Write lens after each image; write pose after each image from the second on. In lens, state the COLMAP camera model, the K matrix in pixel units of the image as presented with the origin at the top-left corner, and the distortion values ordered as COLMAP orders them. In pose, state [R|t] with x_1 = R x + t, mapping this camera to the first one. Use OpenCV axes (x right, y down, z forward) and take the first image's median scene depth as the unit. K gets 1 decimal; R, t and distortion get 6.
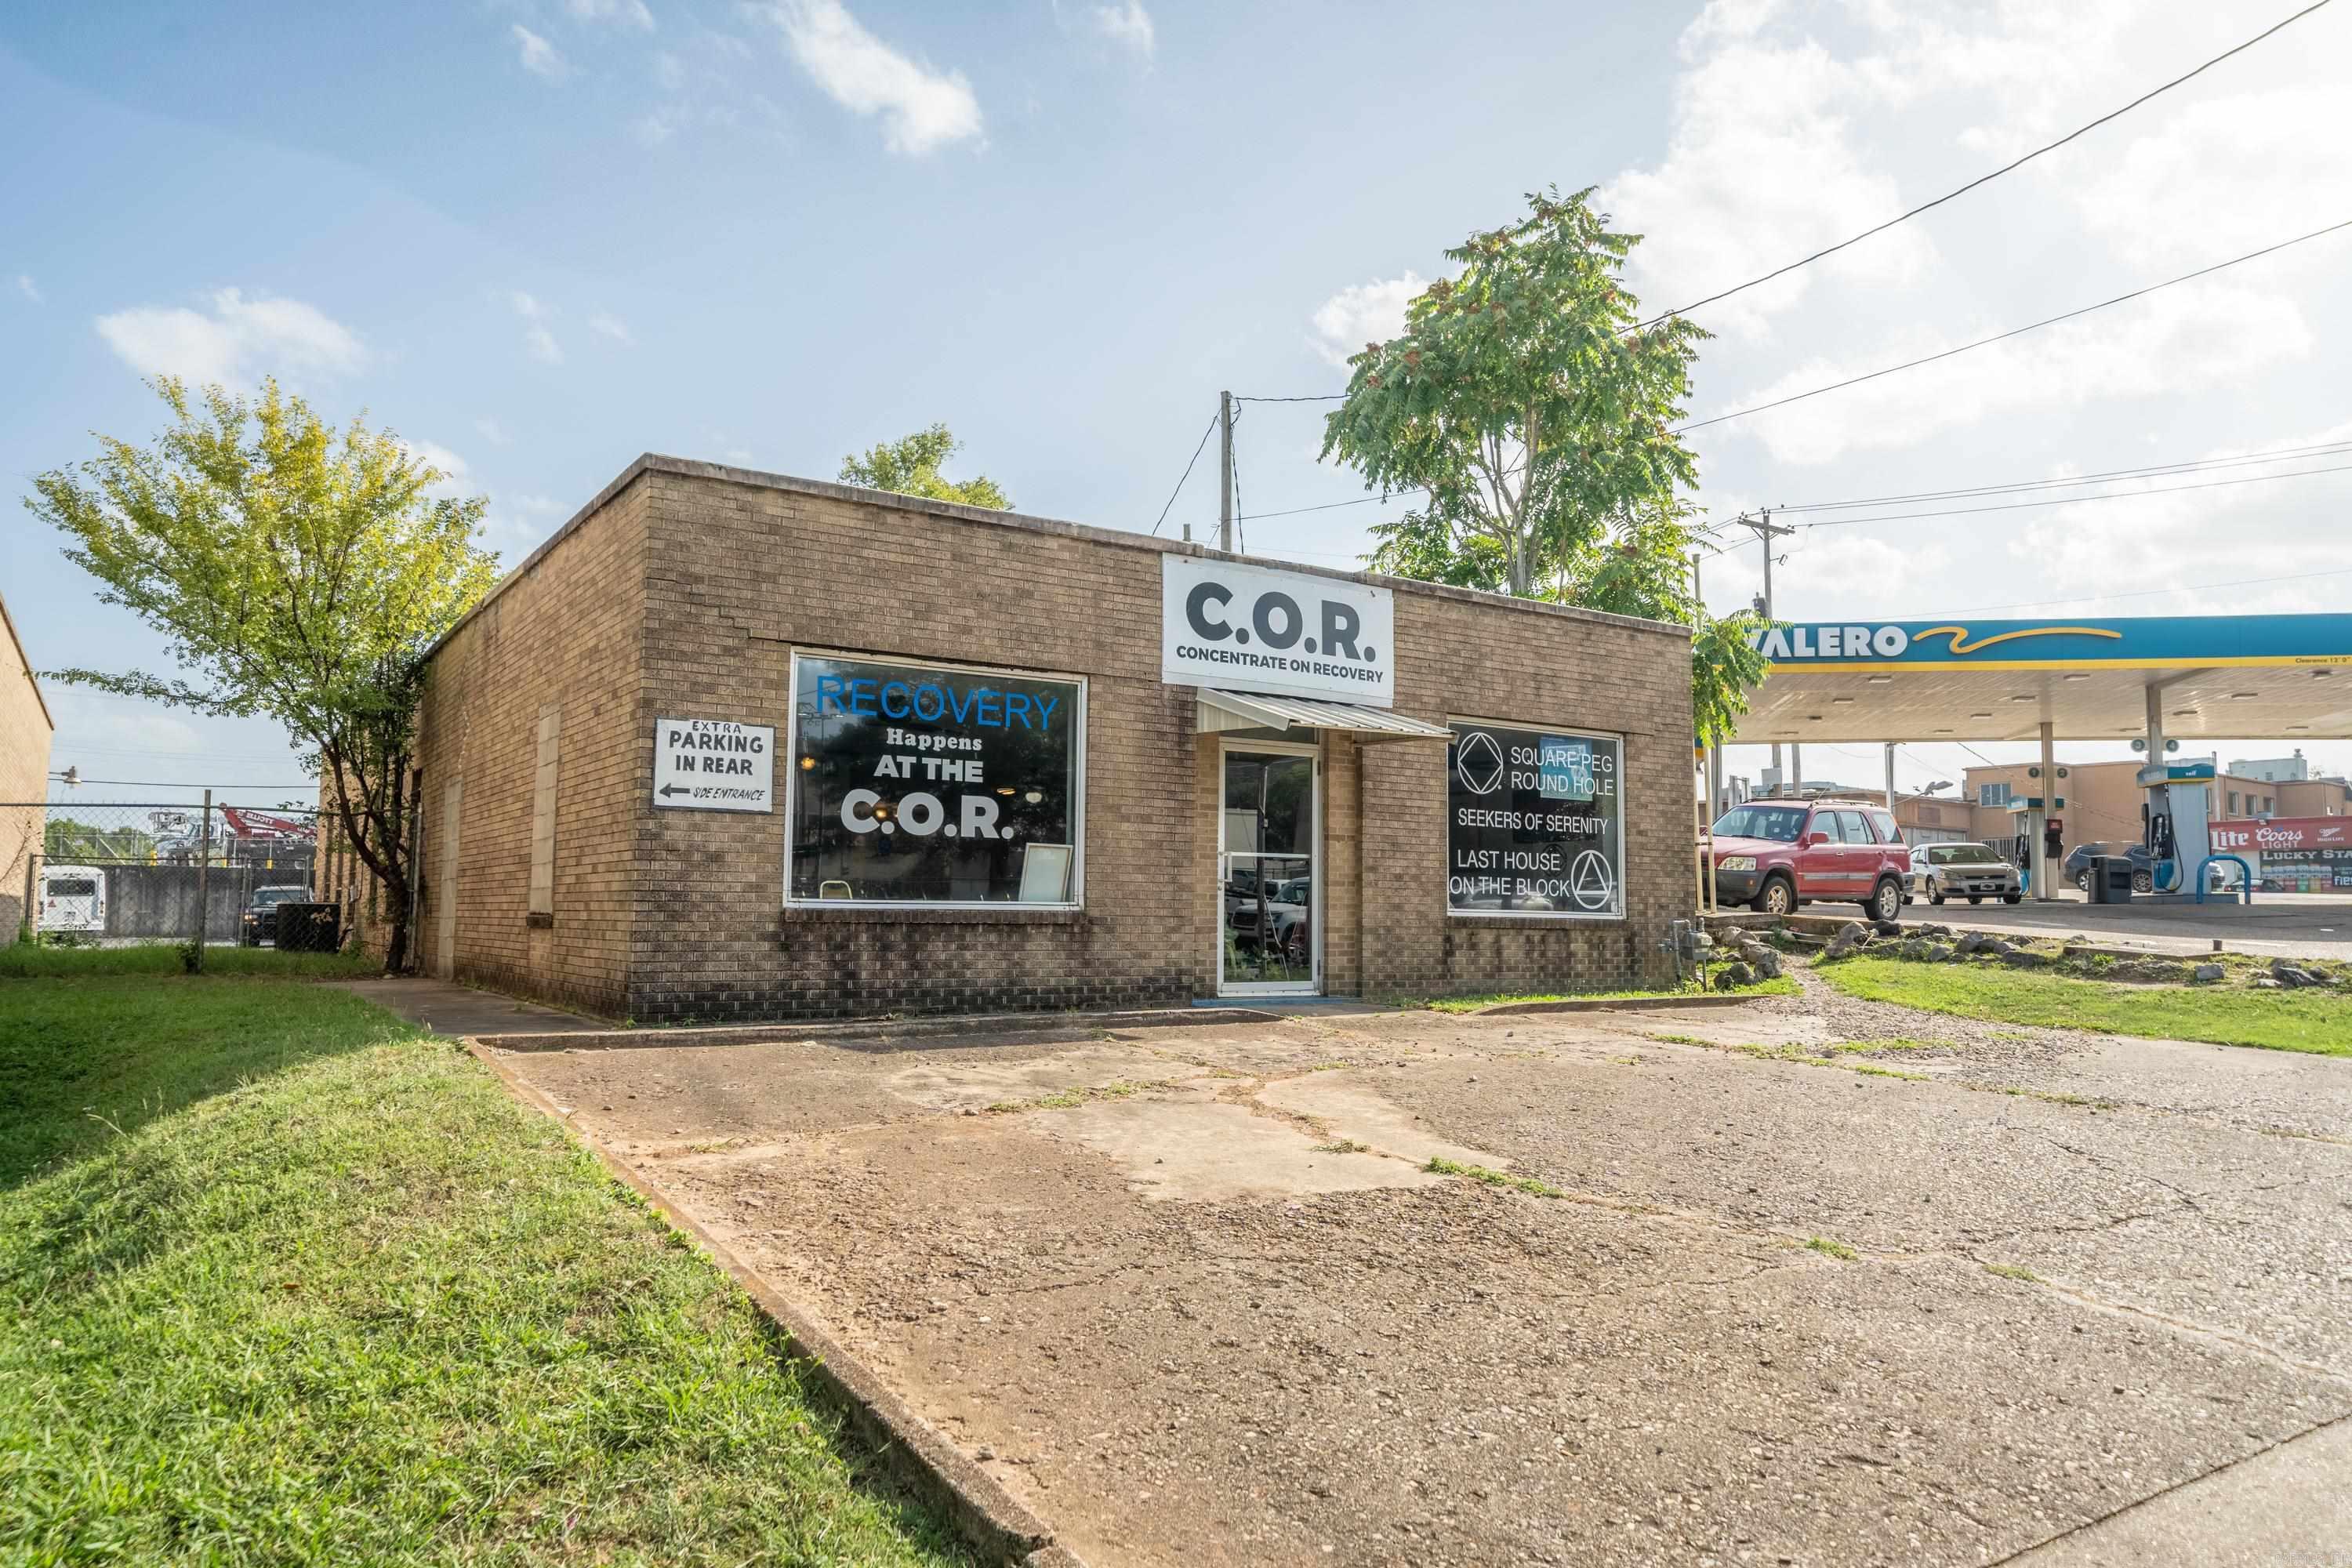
lens RADIAL K [[1557.7, 0, 1178.1], [0, 1557.7, 783.9], [0, 0, 1]] dist [0.004365, 0.000324]
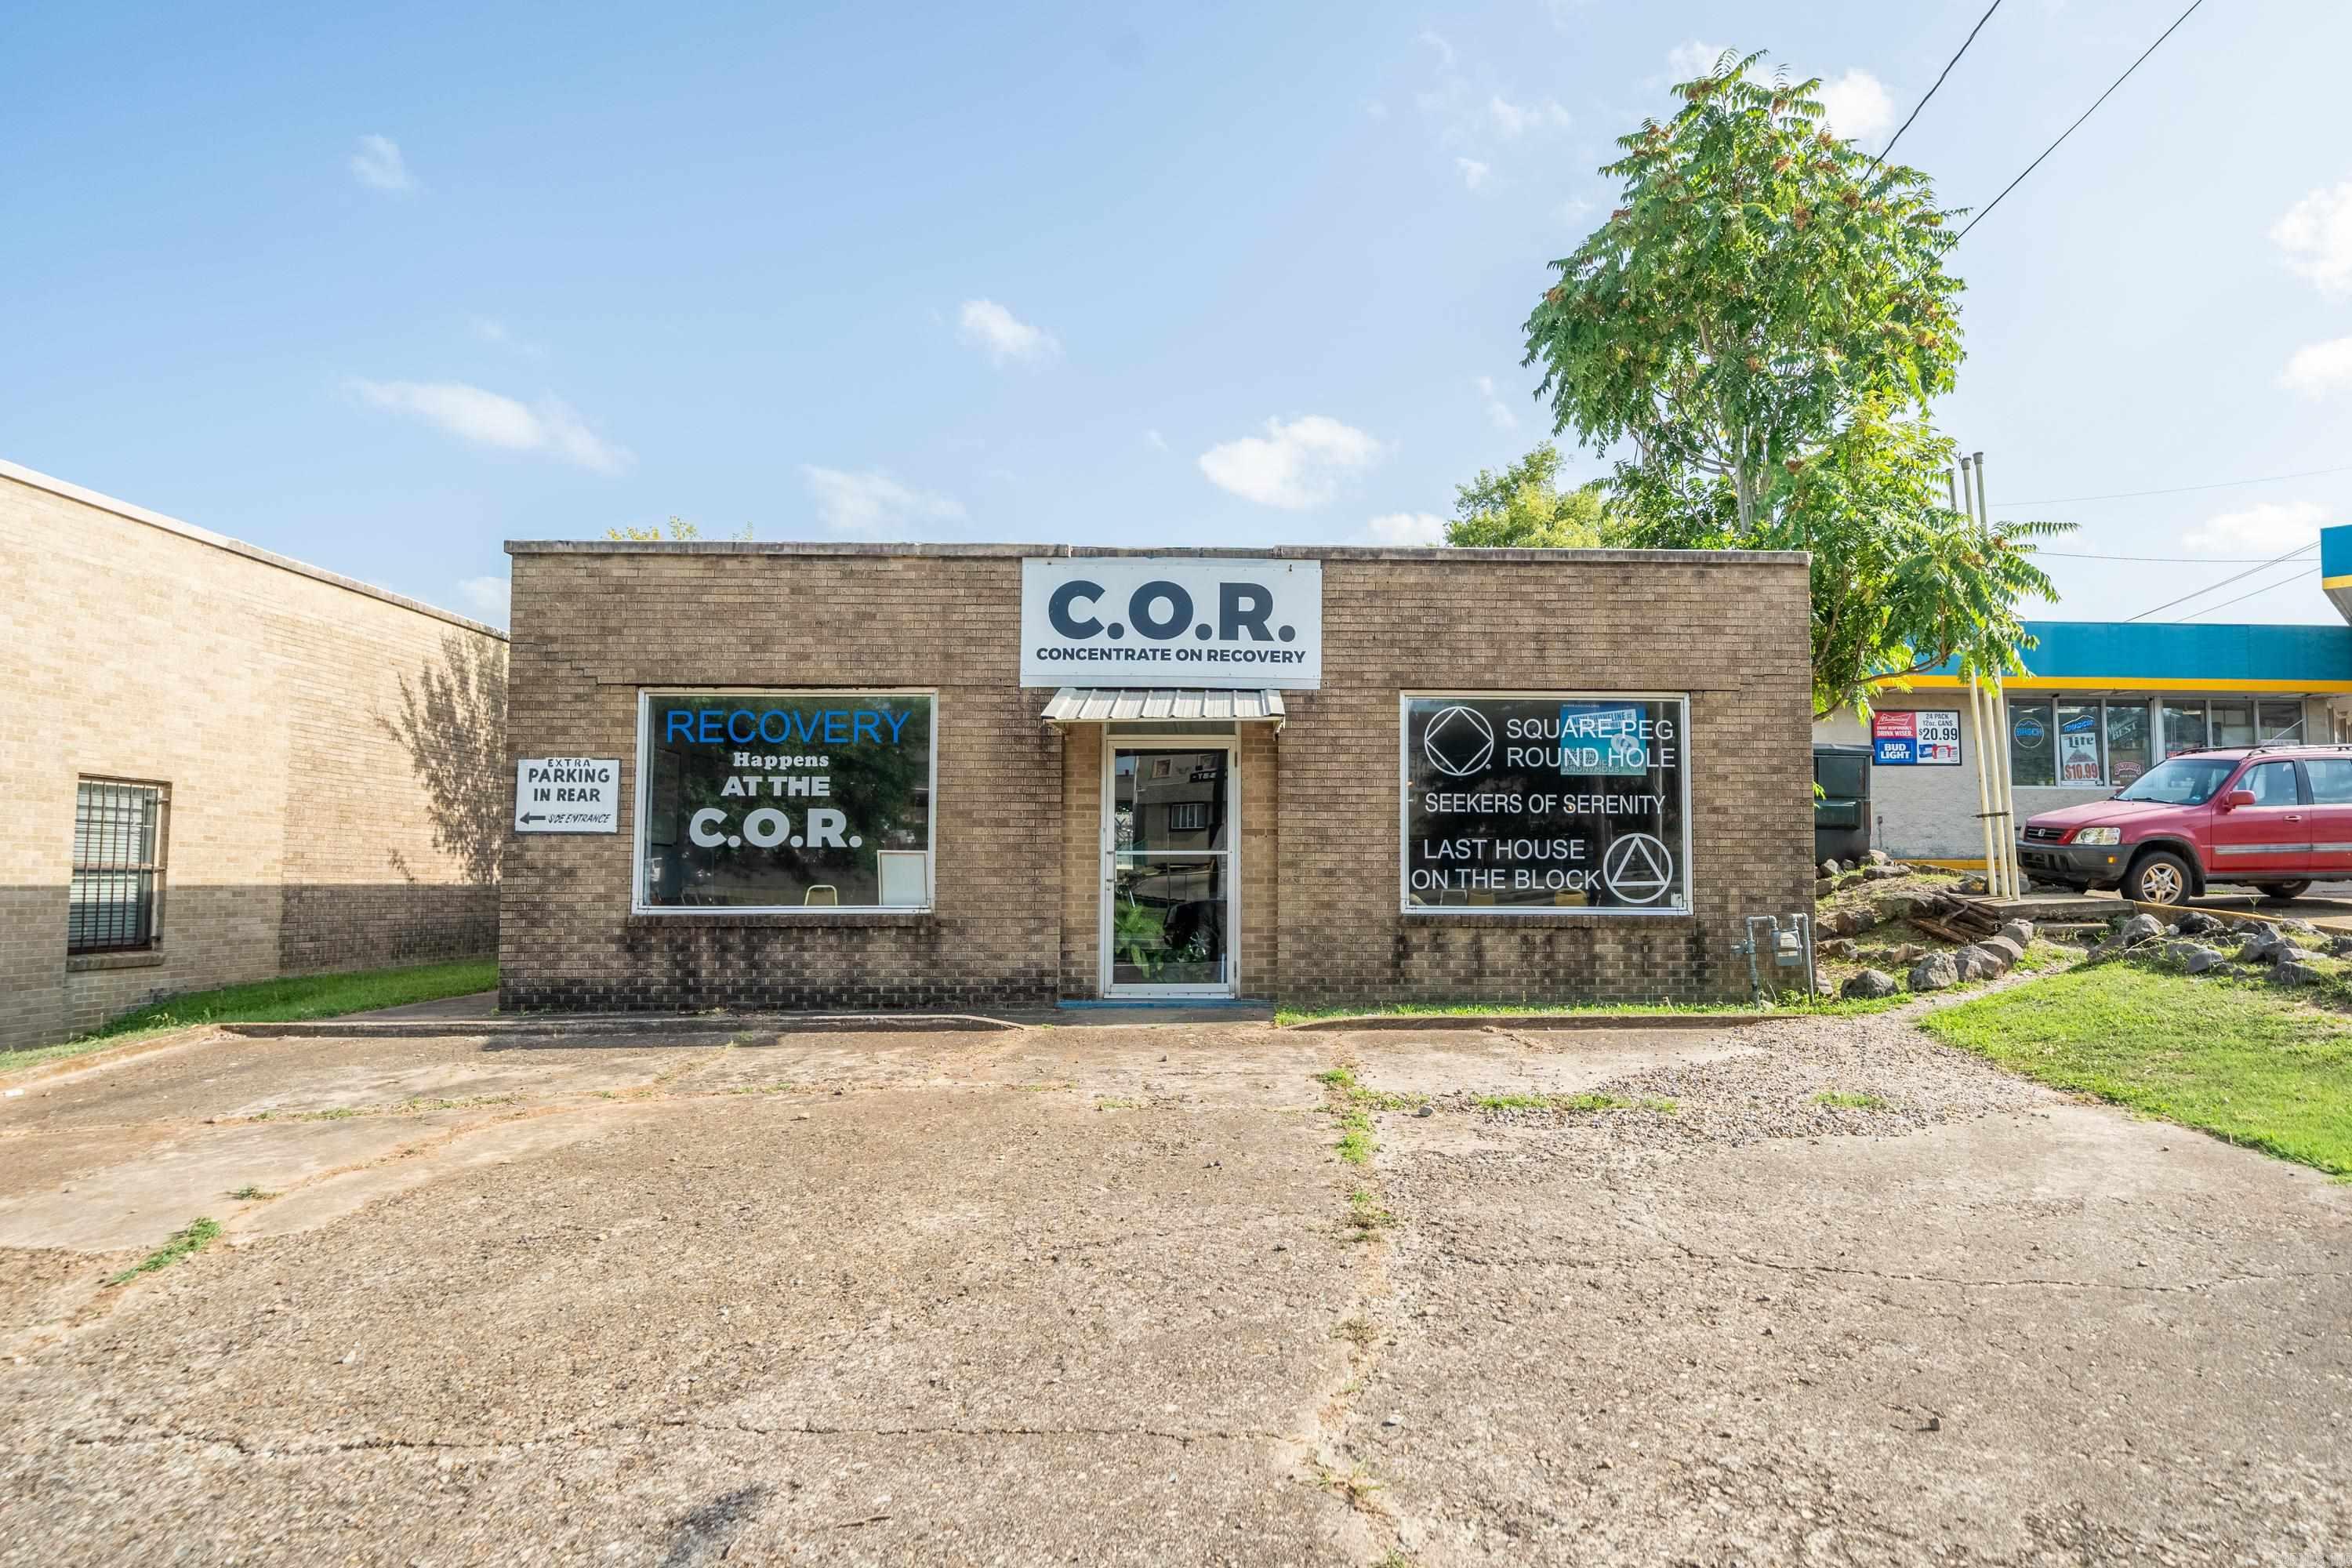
lens RADIAL K [[1346.5, 0, 1176.2], [0, 1346.5, 801.5], [0, 0, 1]] dist [0.004353, 0.001296]
pose [[0.855072, -0.043516, -0.516680, 0.527558], [0.052750, 0.998603, 0.003193, 0.011856], [0.515819, -0.029985, 0.856173, 0.303638]]
